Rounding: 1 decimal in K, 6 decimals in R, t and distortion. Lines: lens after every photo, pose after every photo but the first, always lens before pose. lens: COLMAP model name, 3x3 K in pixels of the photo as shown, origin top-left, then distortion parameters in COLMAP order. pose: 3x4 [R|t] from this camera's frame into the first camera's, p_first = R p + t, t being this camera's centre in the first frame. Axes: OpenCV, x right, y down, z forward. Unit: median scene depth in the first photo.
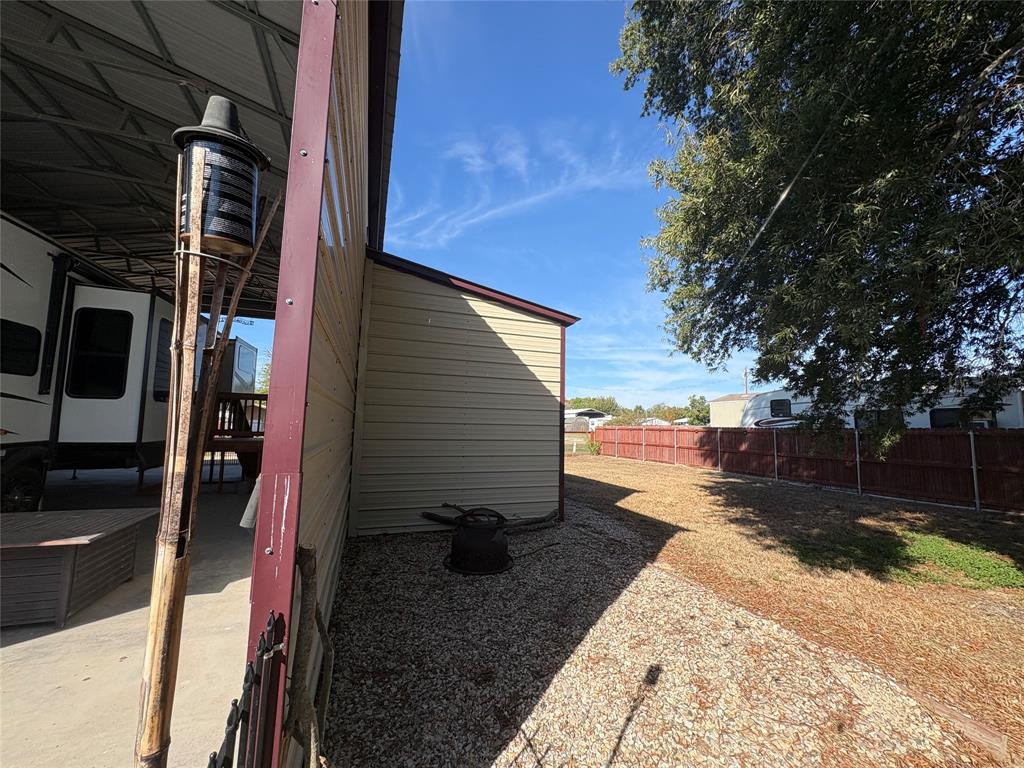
lens RADIAL K [[403.6, 0, 512.0], [0, 403.6, 384.0], [0, 0, 1]] dist [0.001080, -0.000201]
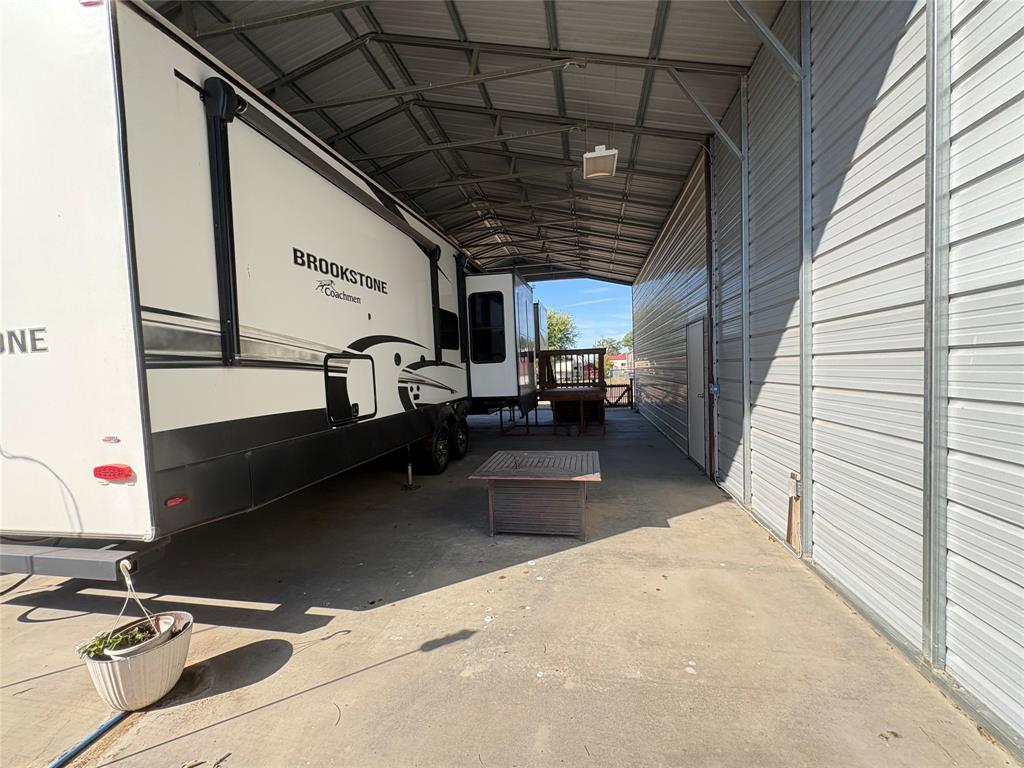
lens RADIAL K [[405.2, 0, 517.3], [0, 405.2, 383.3], [0, 0, 1]] dist [0.000369, 0.000118]
pose [[0.861568, -0.037686, -0.506242, -0.305731], [0.108003, 0.988017, 0.110258, -0.034577], [0.496020, -0.149671, 0.855314, -0.076831]]
